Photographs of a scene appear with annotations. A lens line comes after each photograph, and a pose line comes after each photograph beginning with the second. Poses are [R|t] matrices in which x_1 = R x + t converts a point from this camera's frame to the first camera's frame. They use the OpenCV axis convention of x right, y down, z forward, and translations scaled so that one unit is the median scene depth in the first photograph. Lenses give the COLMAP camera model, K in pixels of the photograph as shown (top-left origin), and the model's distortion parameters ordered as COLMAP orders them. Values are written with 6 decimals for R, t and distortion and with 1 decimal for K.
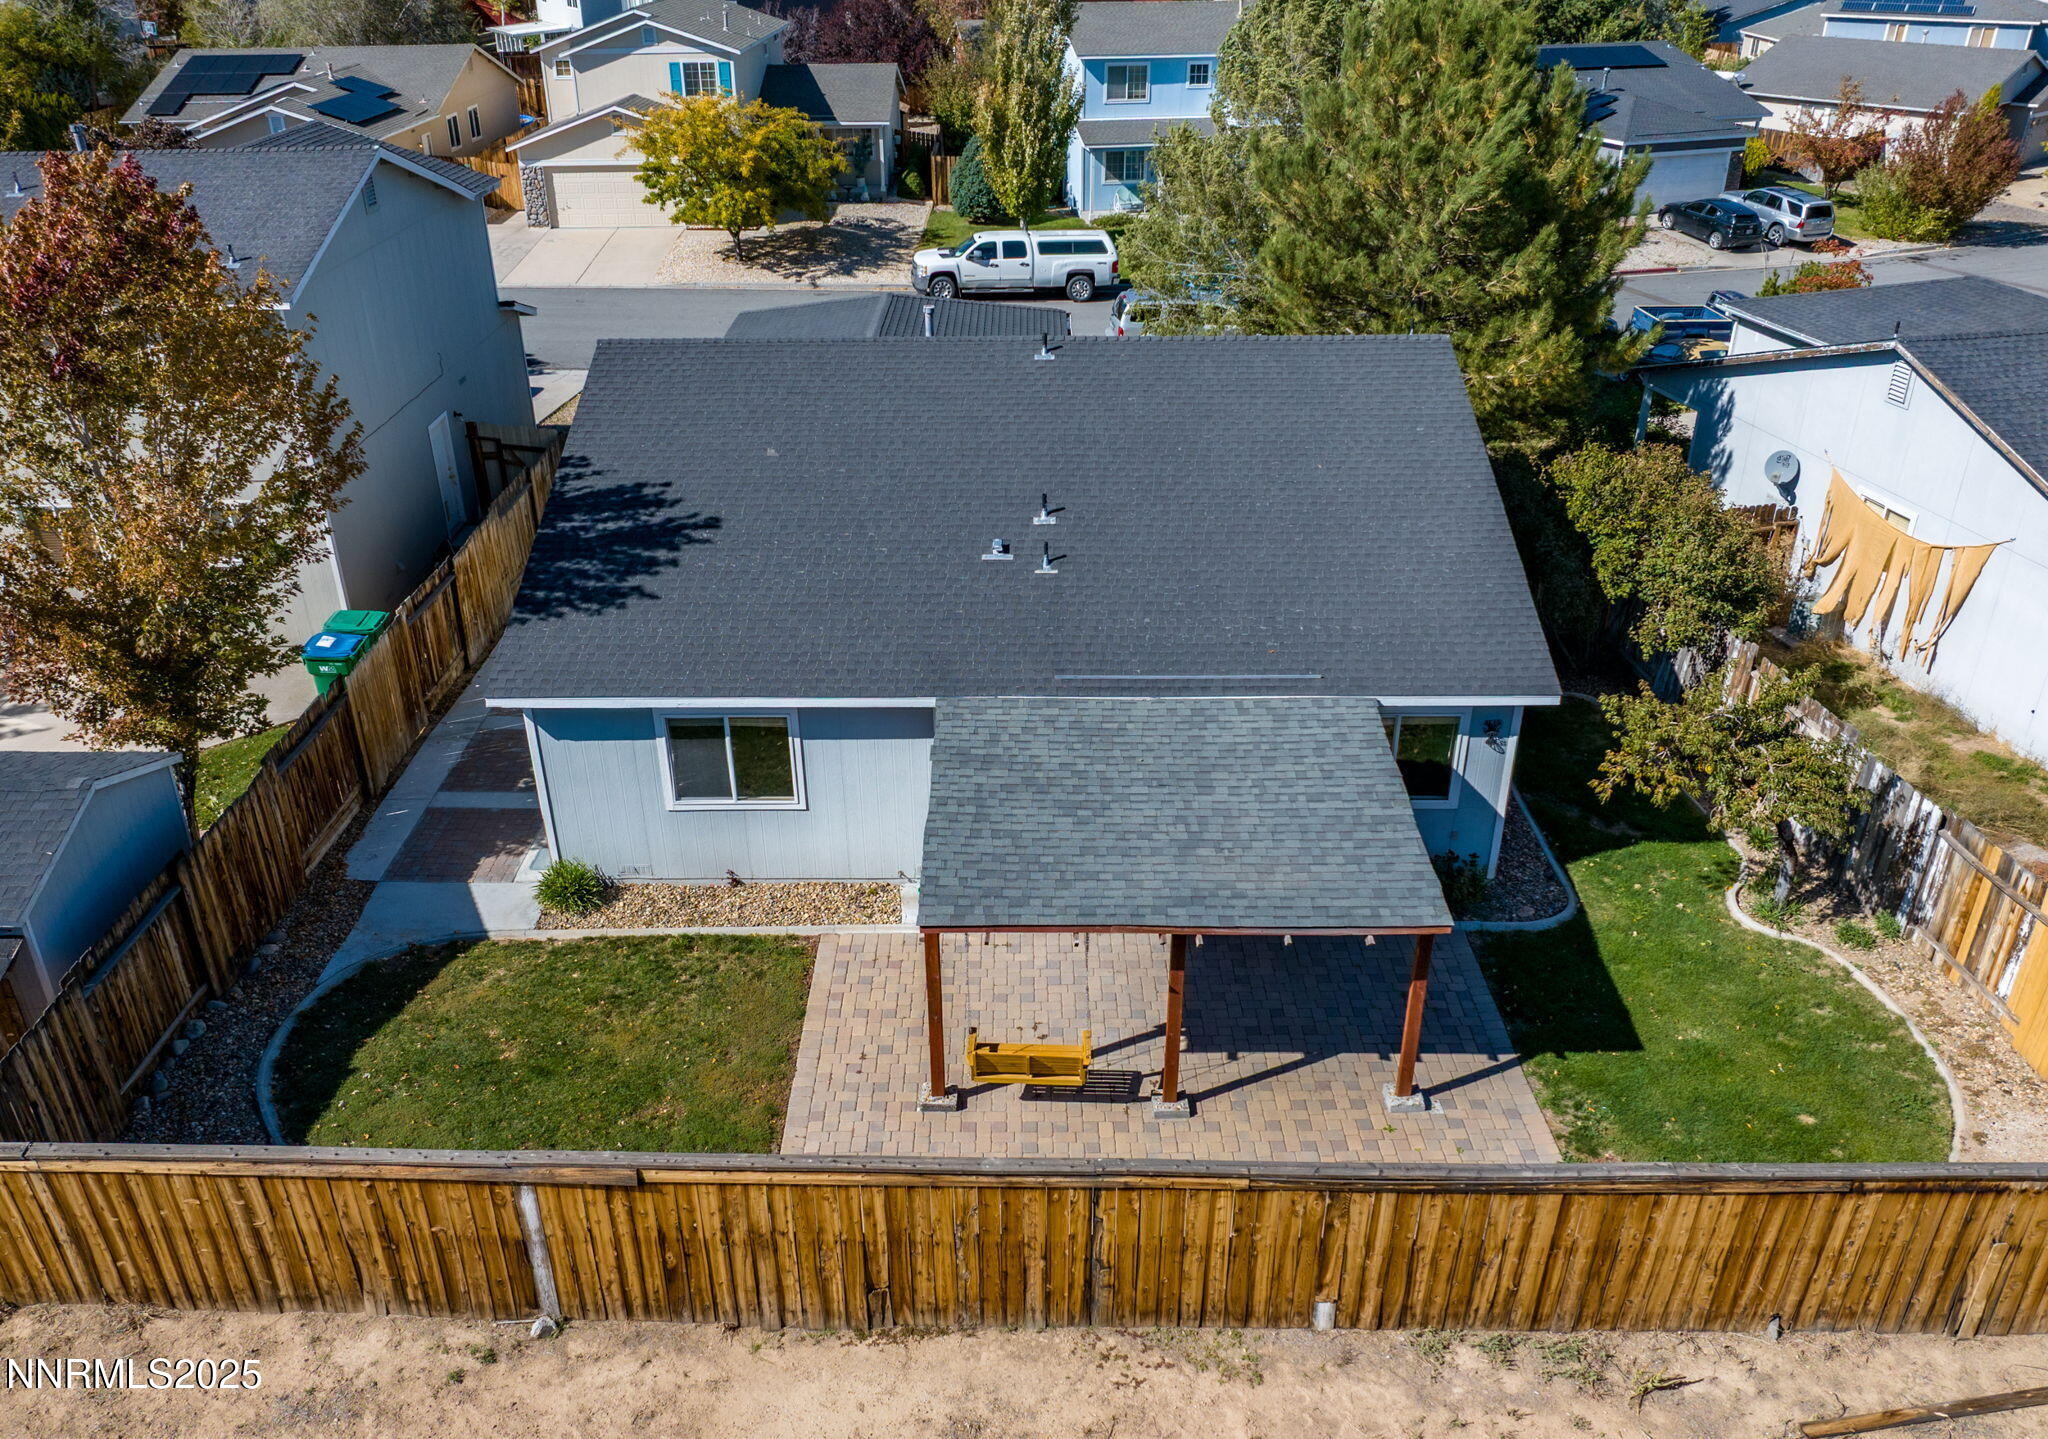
lens RADIAL K [[1557.4, 0, 1026.9], [0, 1557.4, 769.0], [0, 0, 1]] dist [-0.035931, 0.001041]
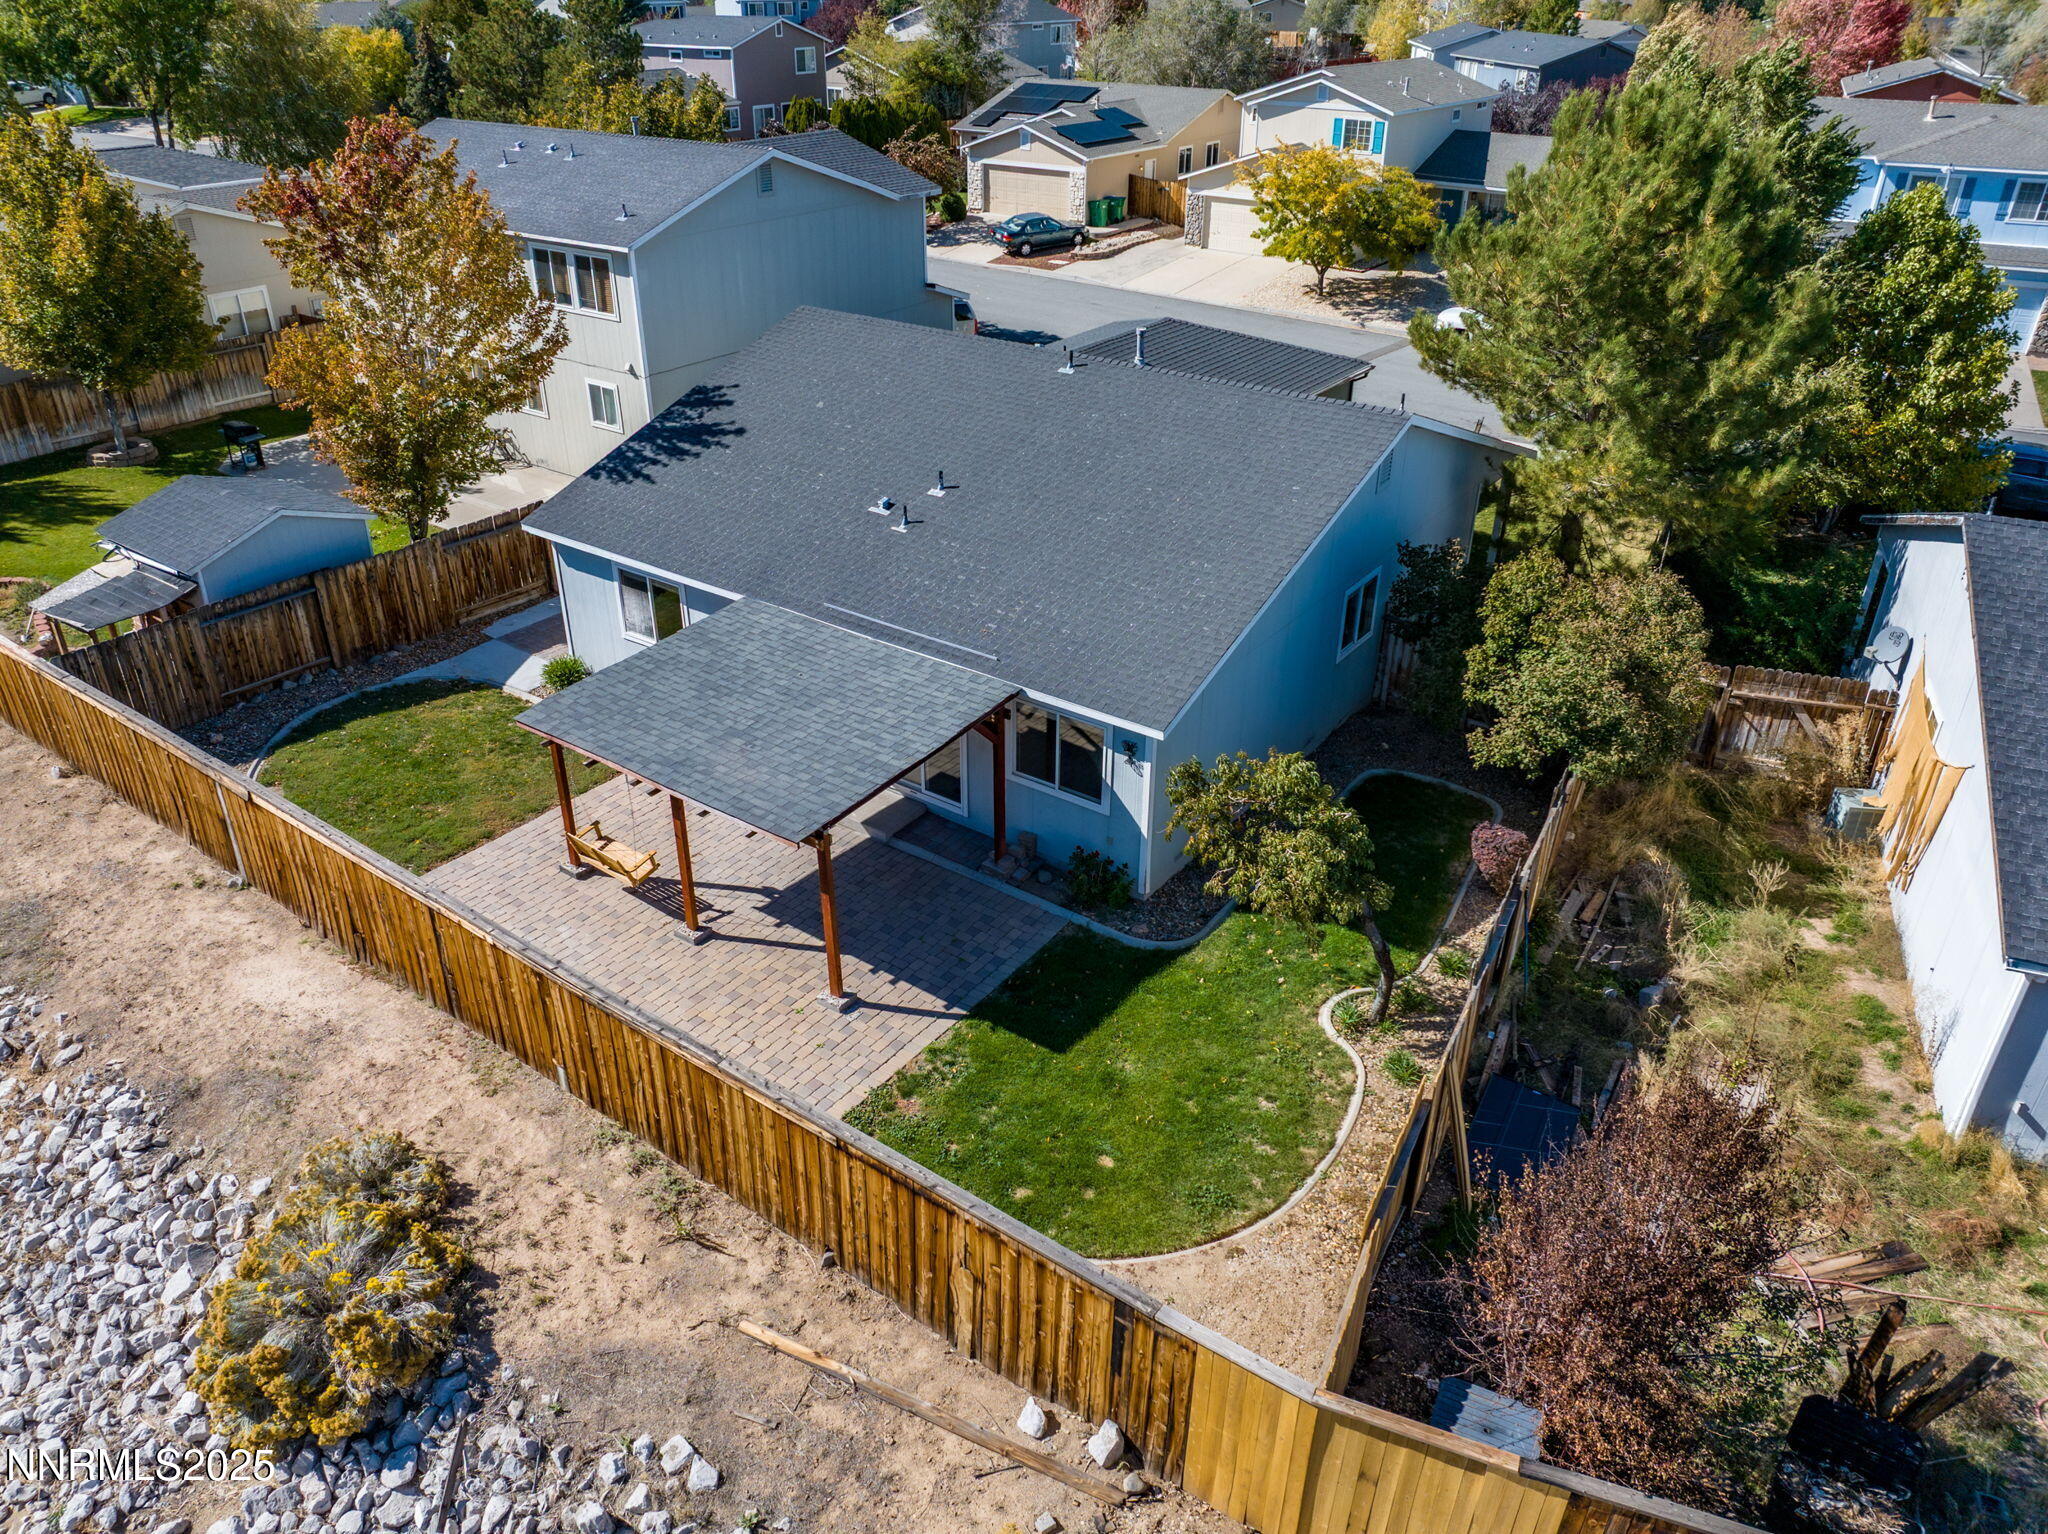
lens RADIAL K [[1399.5, 0, 1024.0], [0, 1399.5, 767.0], [0, 0, 1]] dist [-0.024441, -0.001563]
pose [[0.818619, 0.296047, -0.492158, 0.717667], [-0.293142, 0.952263, 0.085223, -0.075220], [0.493894, 0.074507, 0.866324, 0.118713]]
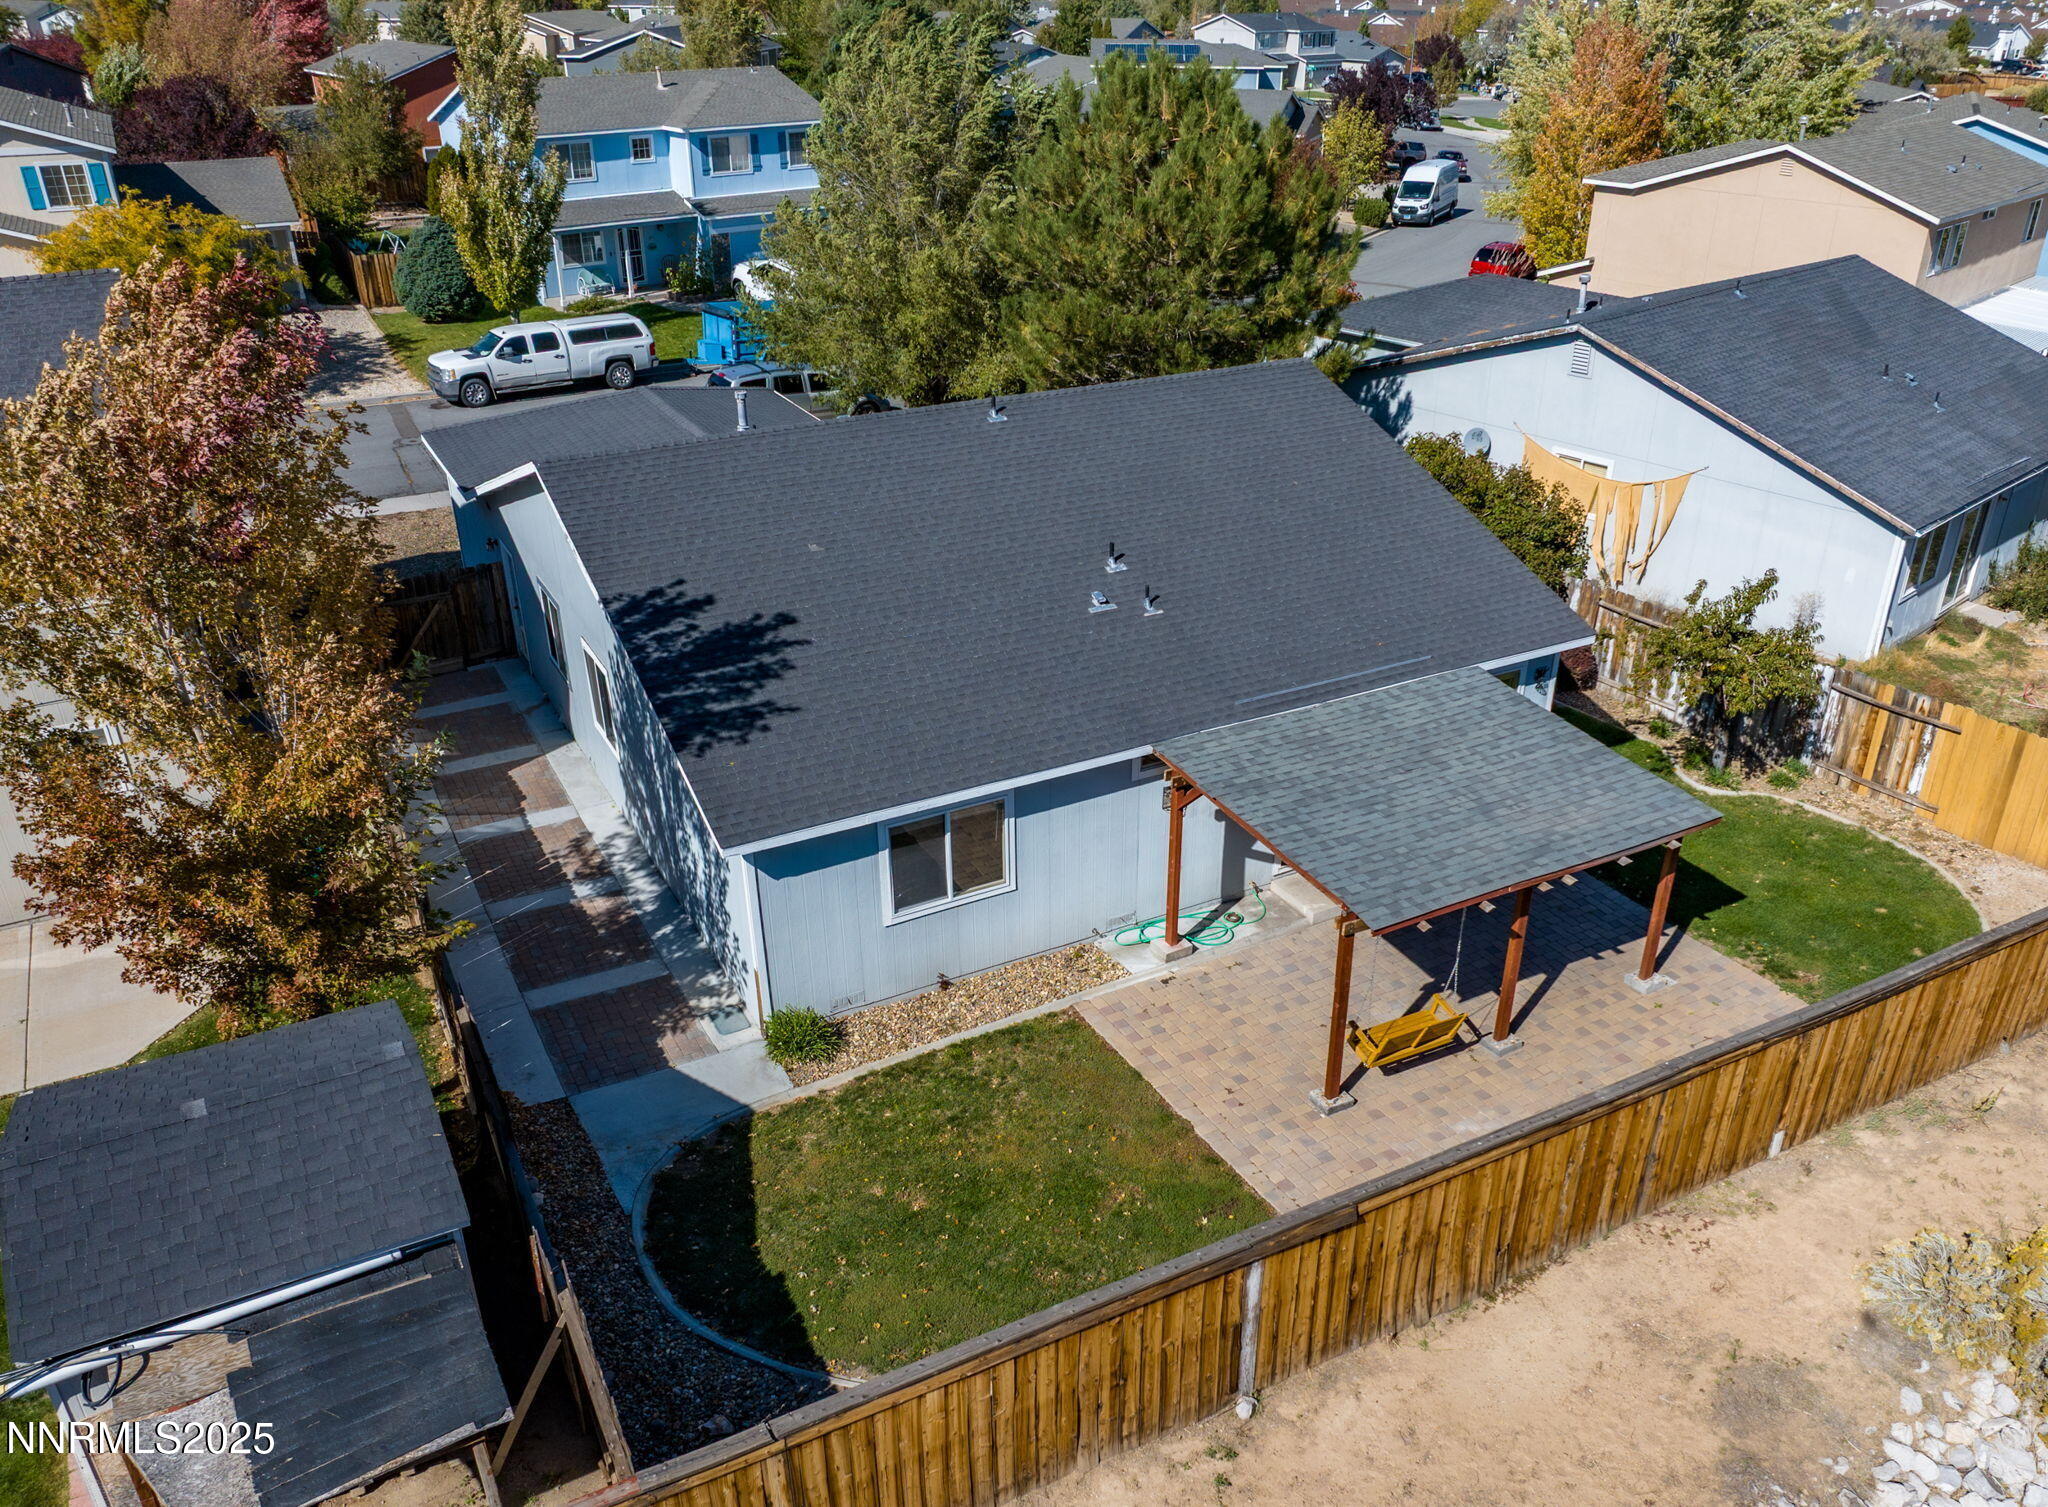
lens RADIAL K [[1562.1, 0, 1063.1], [0, 1562.1, 835.9], [0, 0, 1]] dist [-0.059137, 0.040602]
pose [[0.877110, -0.232451, 0.420290, -0.536358], [0.232567, 0.971200, 0.051796, -0.052447], [-0.420226, 0.052315, 0.905910, 0.092029]]
